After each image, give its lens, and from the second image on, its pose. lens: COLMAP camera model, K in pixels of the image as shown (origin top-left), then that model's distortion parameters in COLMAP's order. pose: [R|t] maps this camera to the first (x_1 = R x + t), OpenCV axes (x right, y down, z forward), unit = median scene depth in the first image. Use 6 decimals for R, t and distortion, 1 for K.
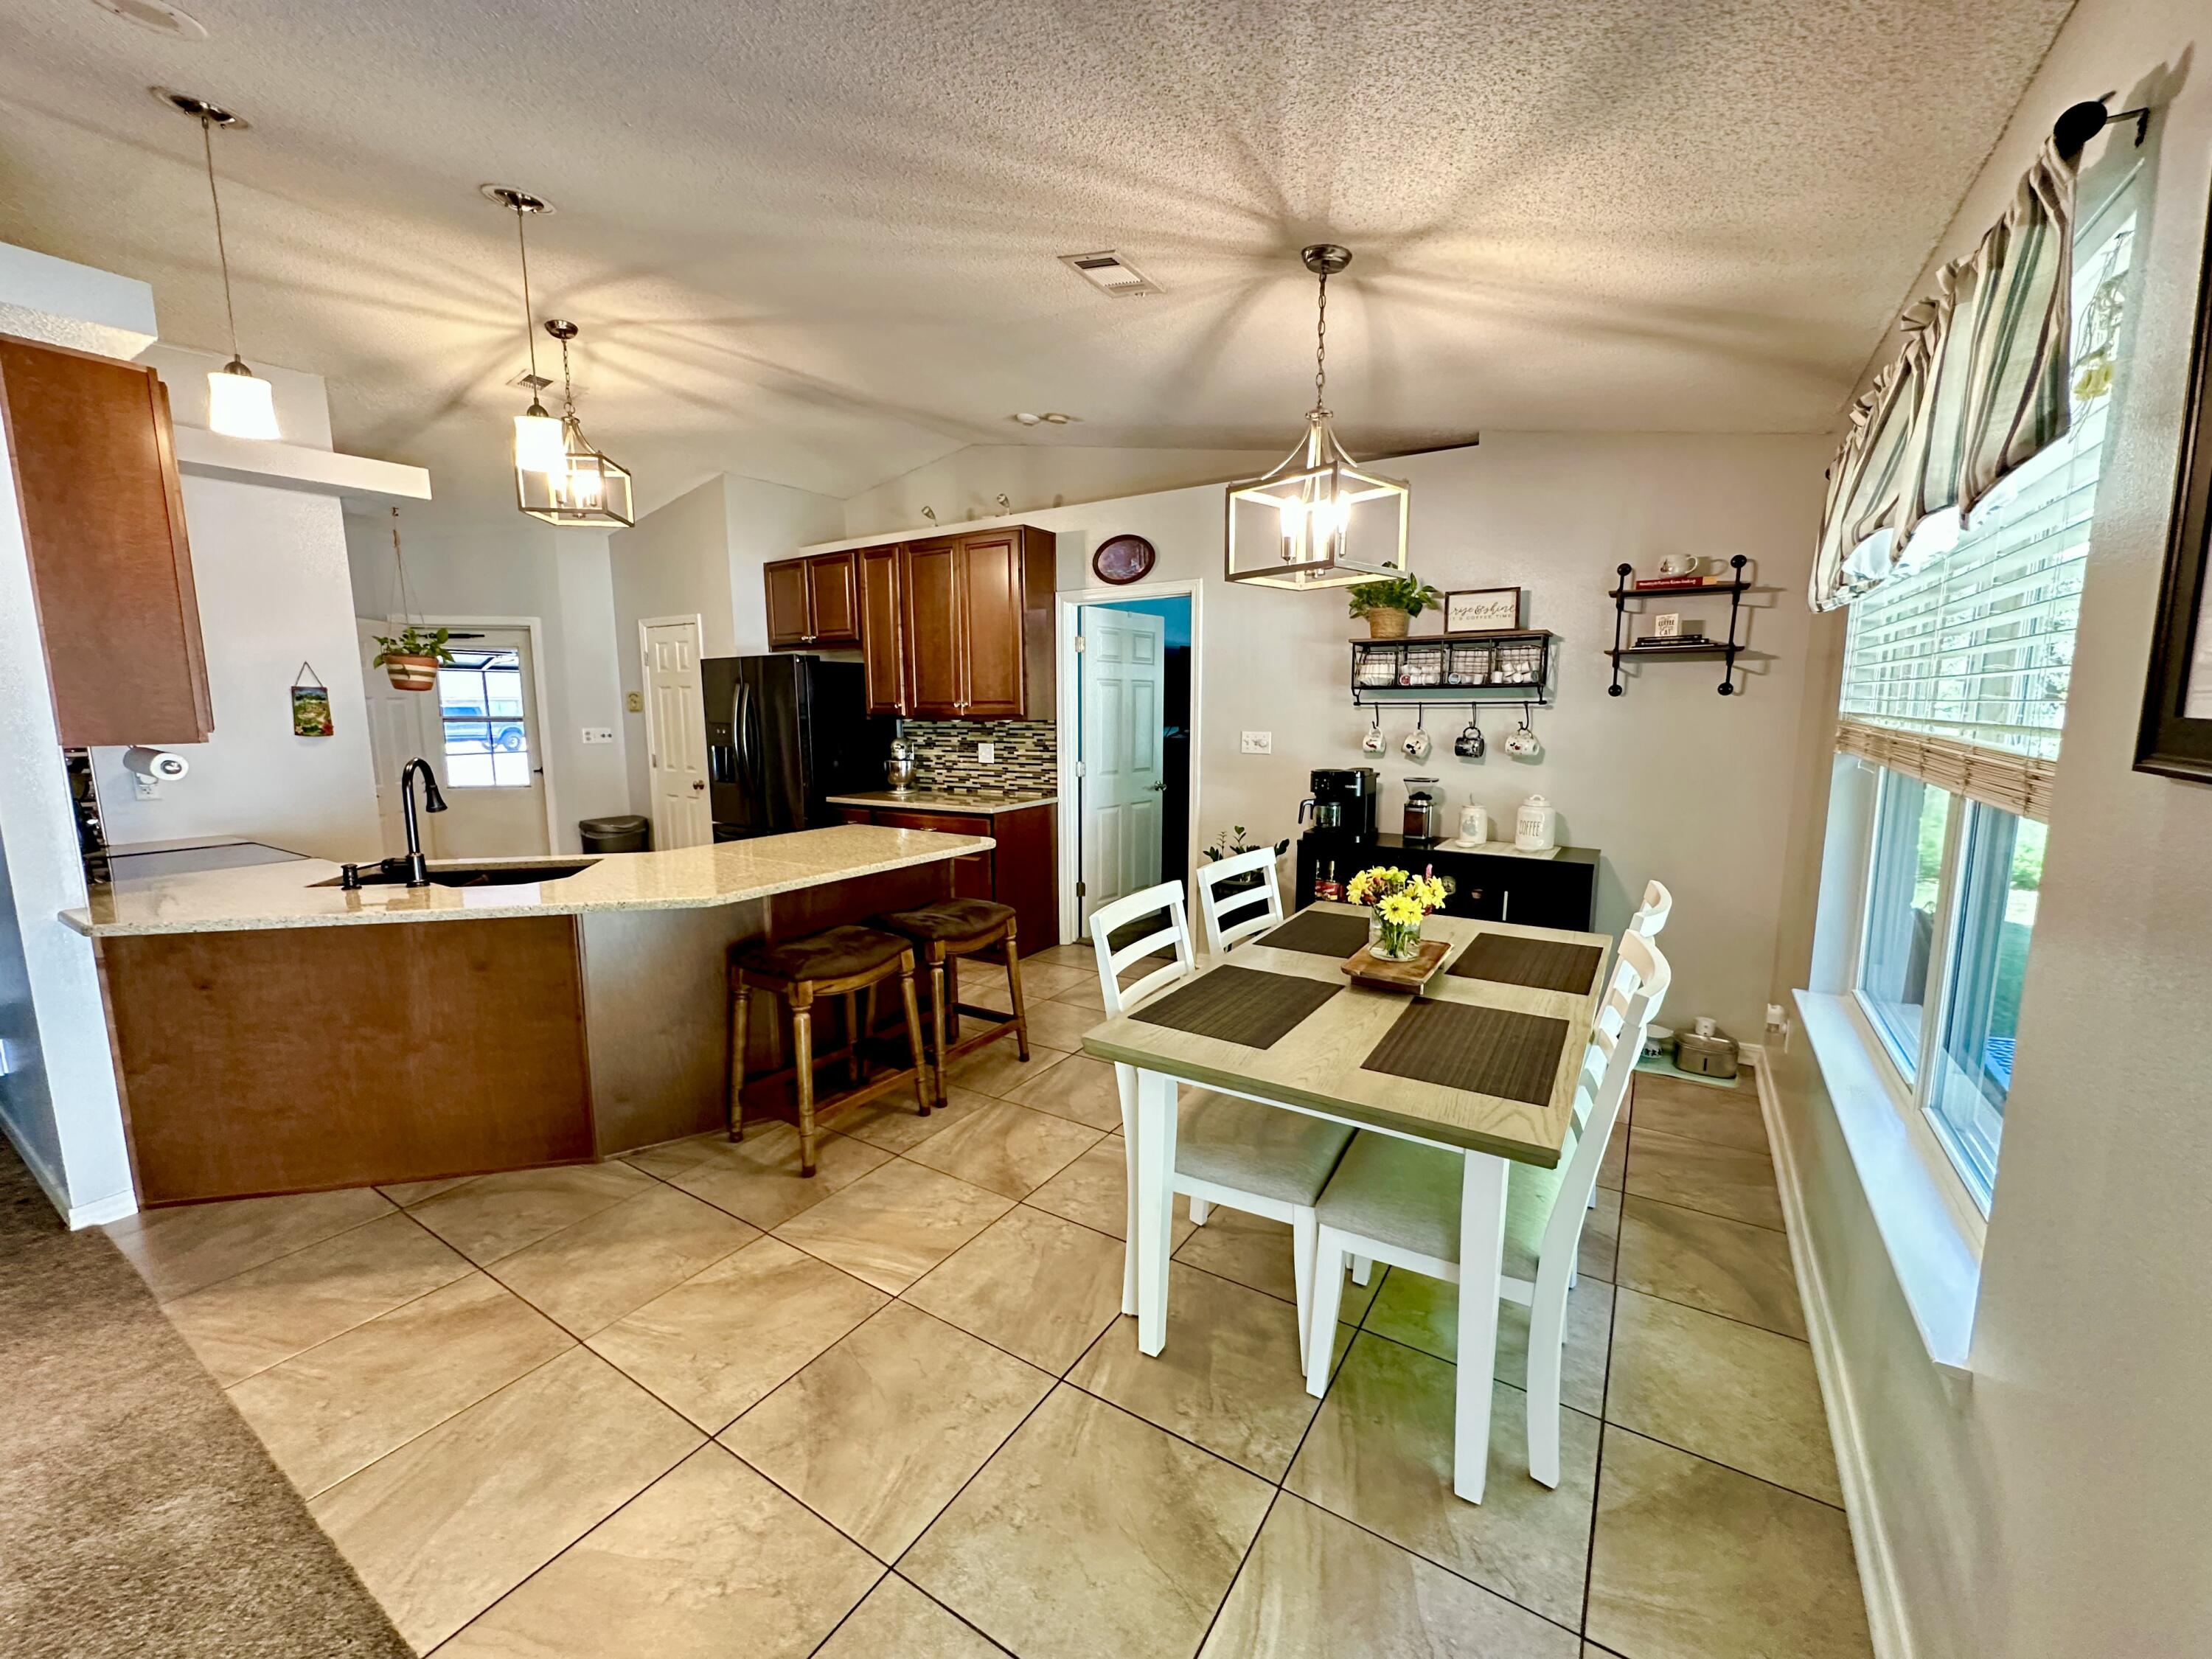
lens RADIAL K [[885.5, 0, 1105.0], [0, 885.5, 829.4], [0, 0, 1]] dist [-0.002688, -0.000134]
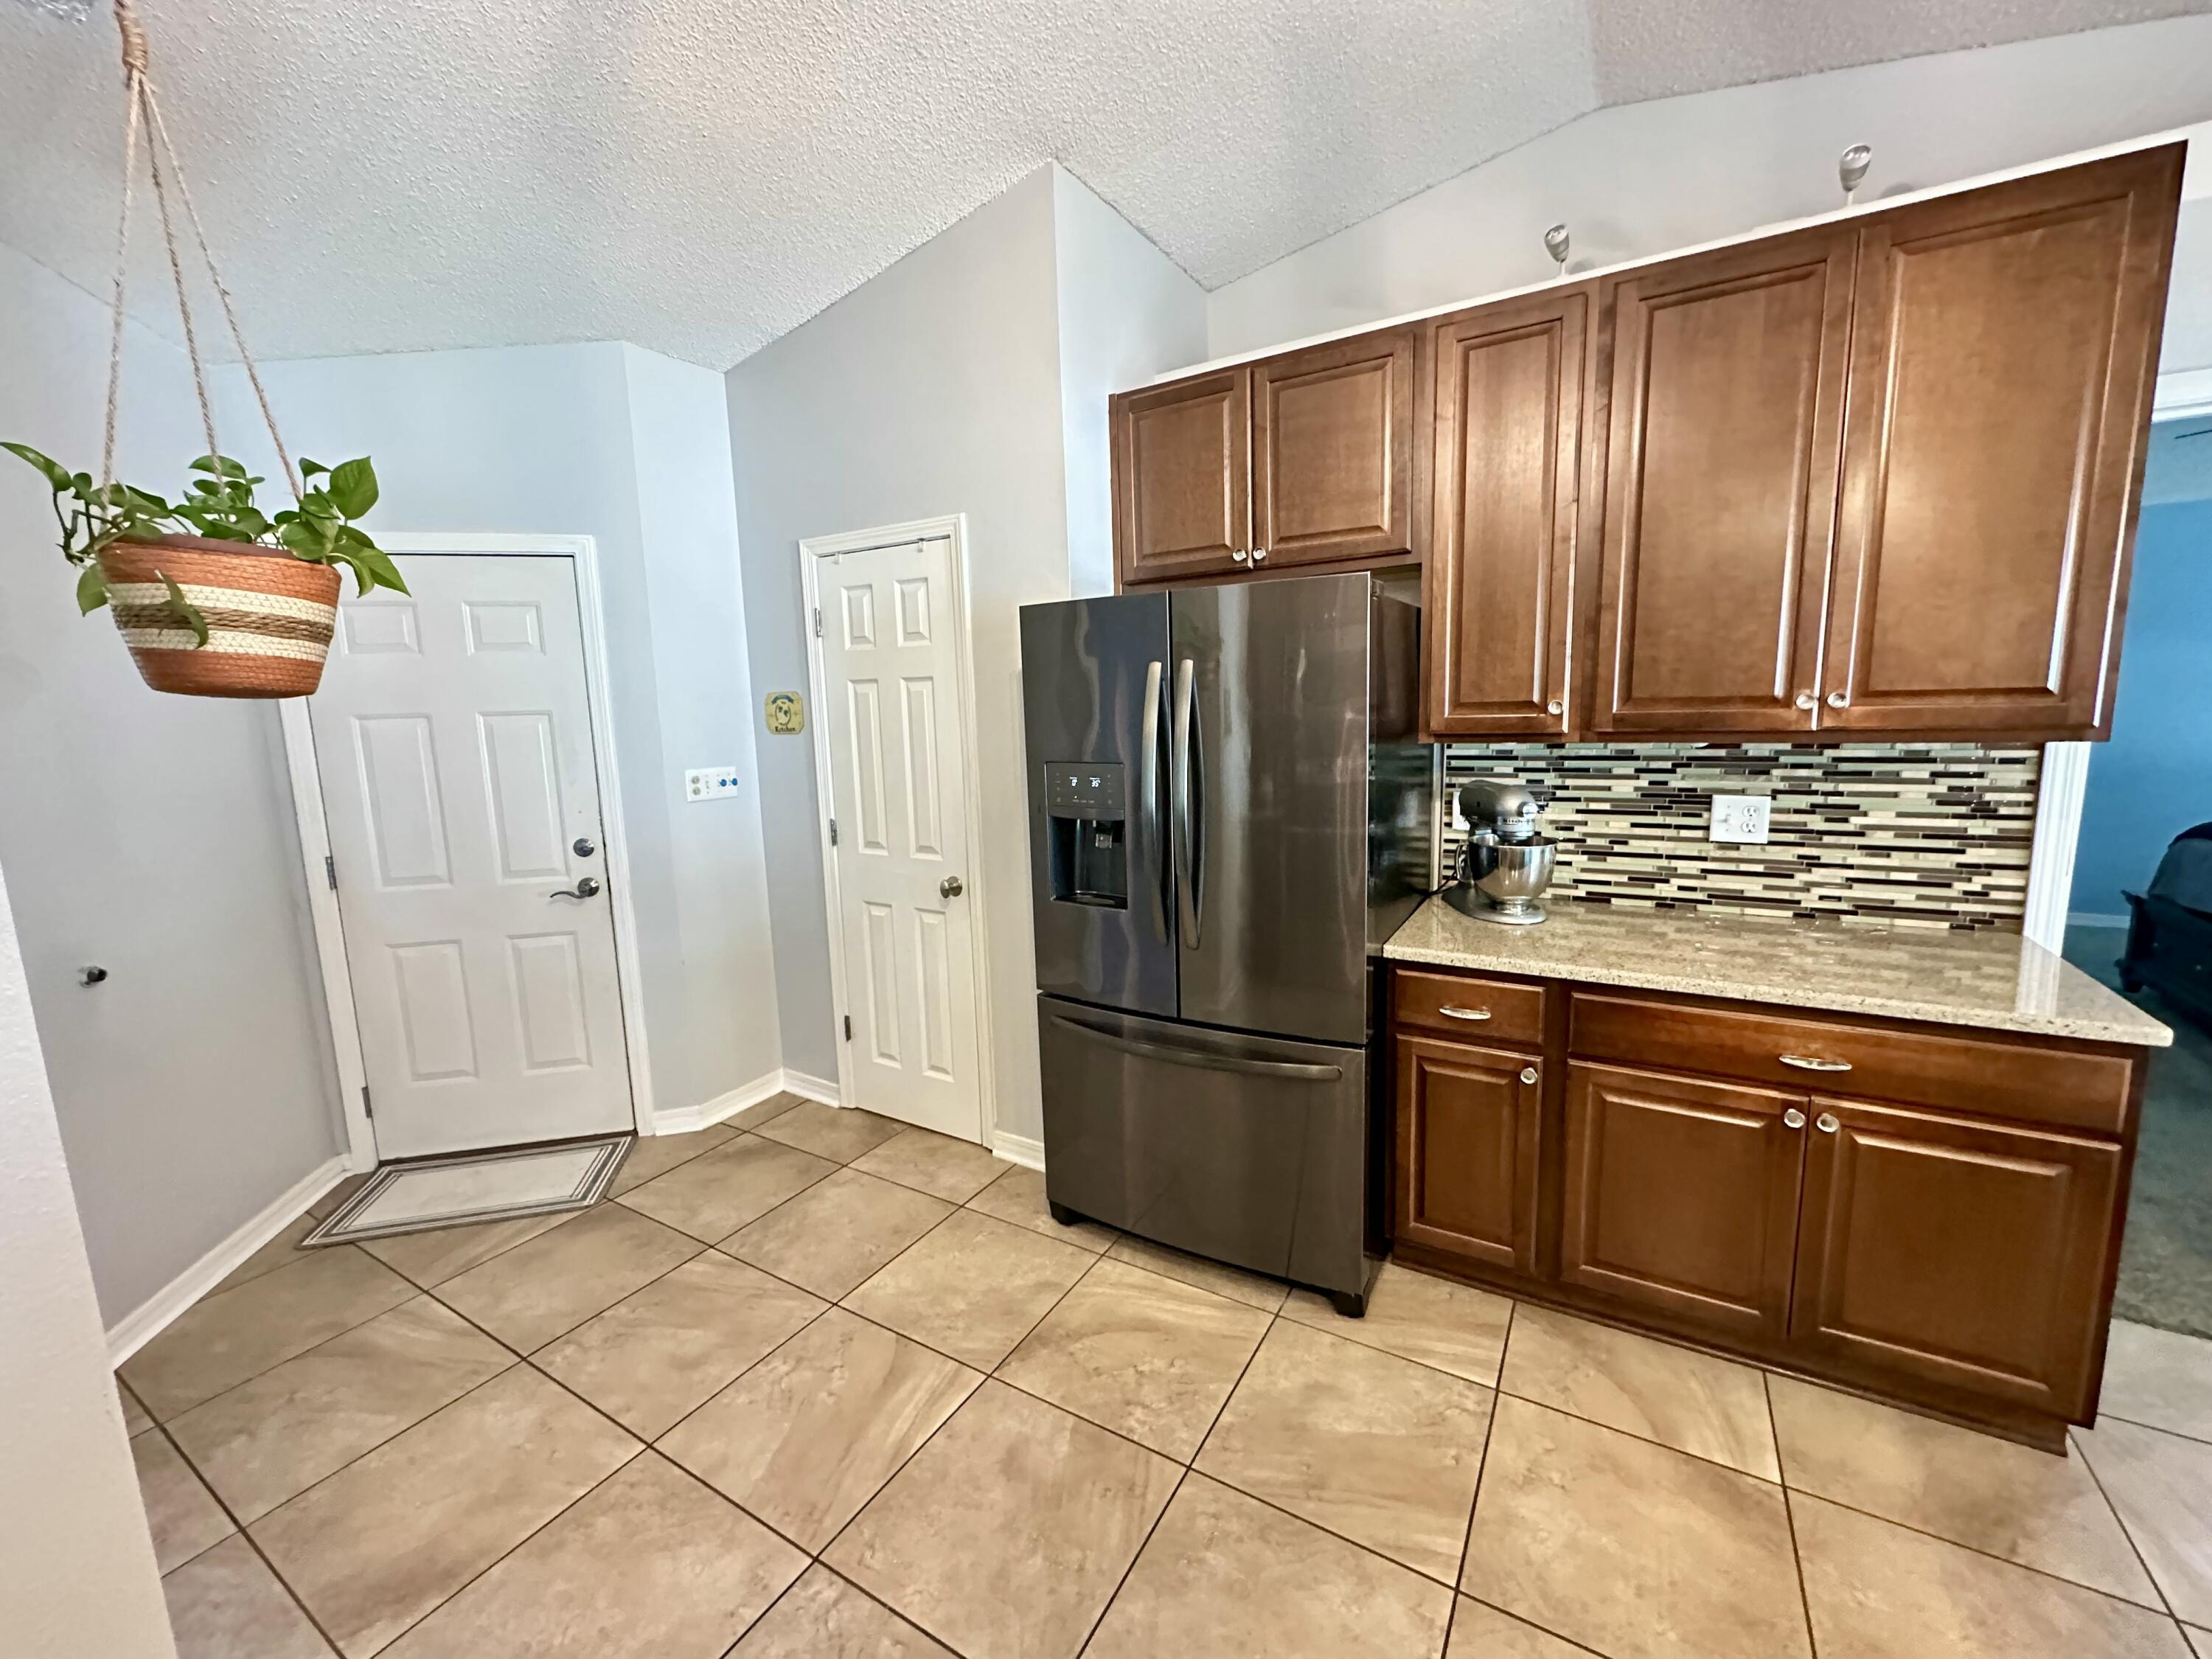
lens RADIAL K [[885.5, 0, 1104.8], [0, 885.5, 830.7], [0, 0, 1]] dist [-0.002688, -0.000134]
pose [[0.999311, -0.027522, 0.024893, -0.461121], [0.027357, 0.999602, 0.006931, -0.096330], [-0.025074, -0.006245, 0.999666, 0.629049]]
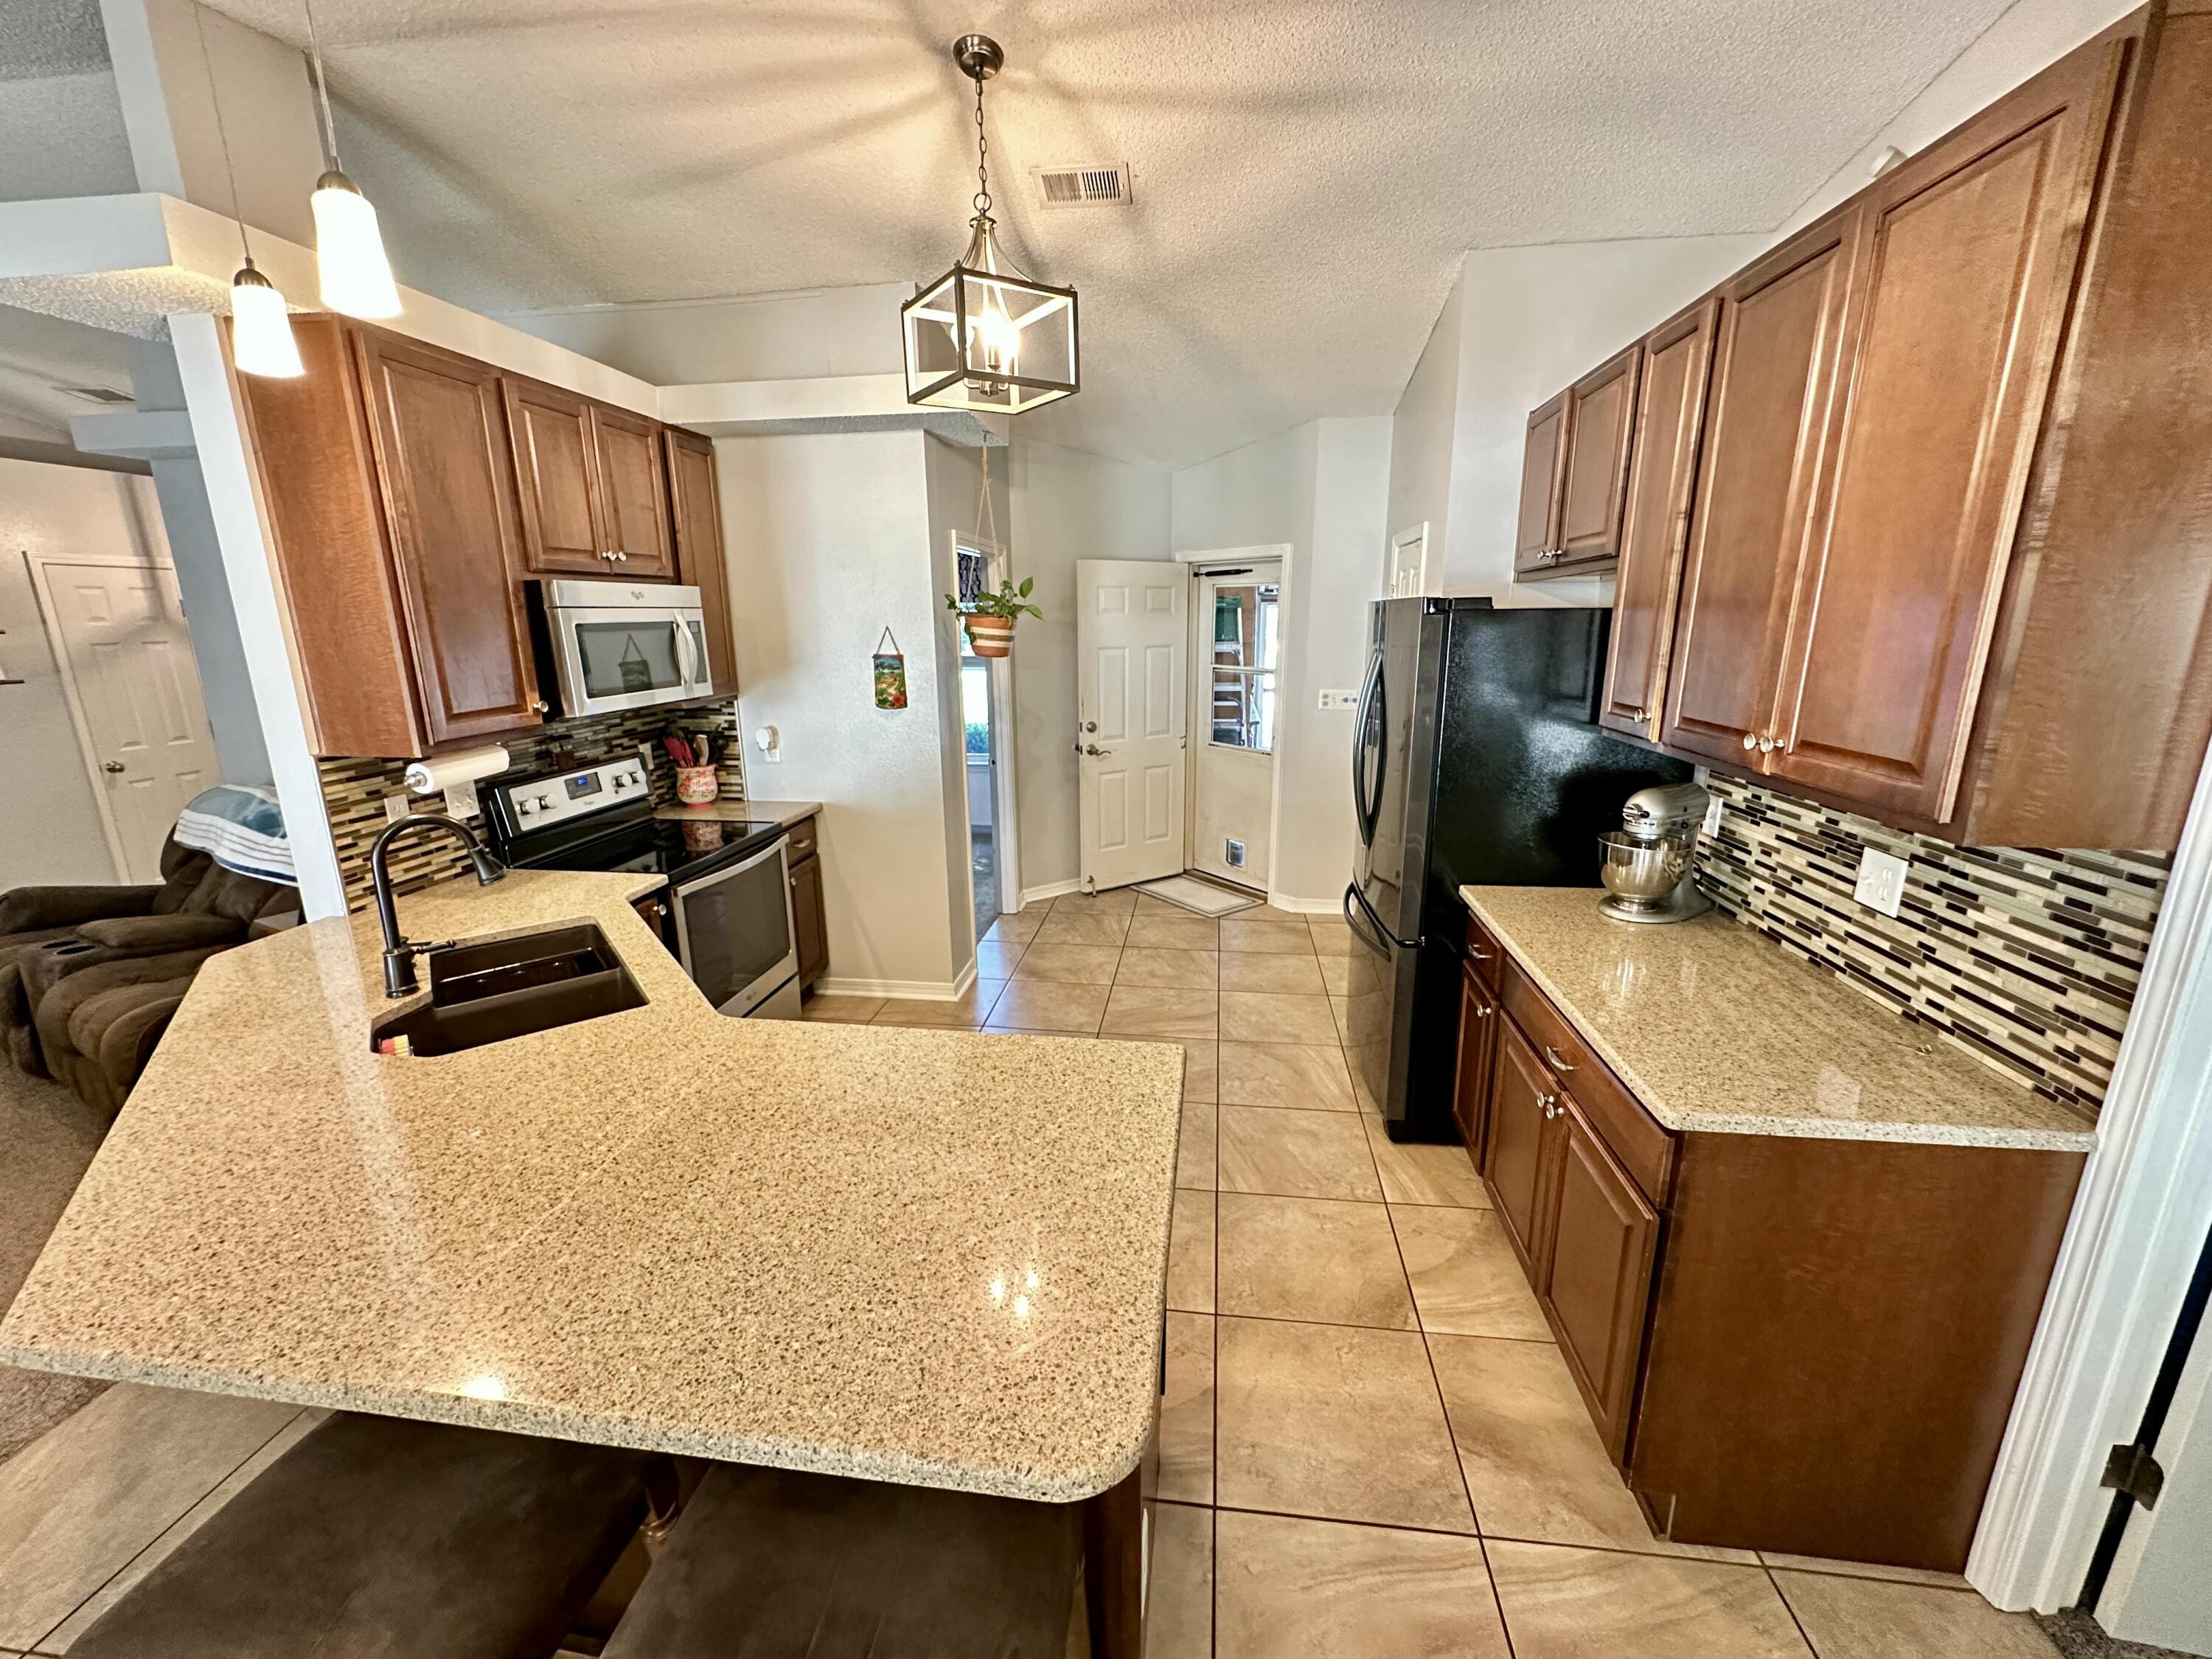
lens RADIAL K [[885.5, 0, 1105.6], [0, 885.5, 830.6], [0, 0, 1]] dist [-0.002688, -0.000134]
pose [[0.427259, 0.216842, -0.877741, 0.032098], [-0.123163, 0.975723, 0.181096, -0.136319], [0.895701, 0.030730, 0.443593, 0.616165]]
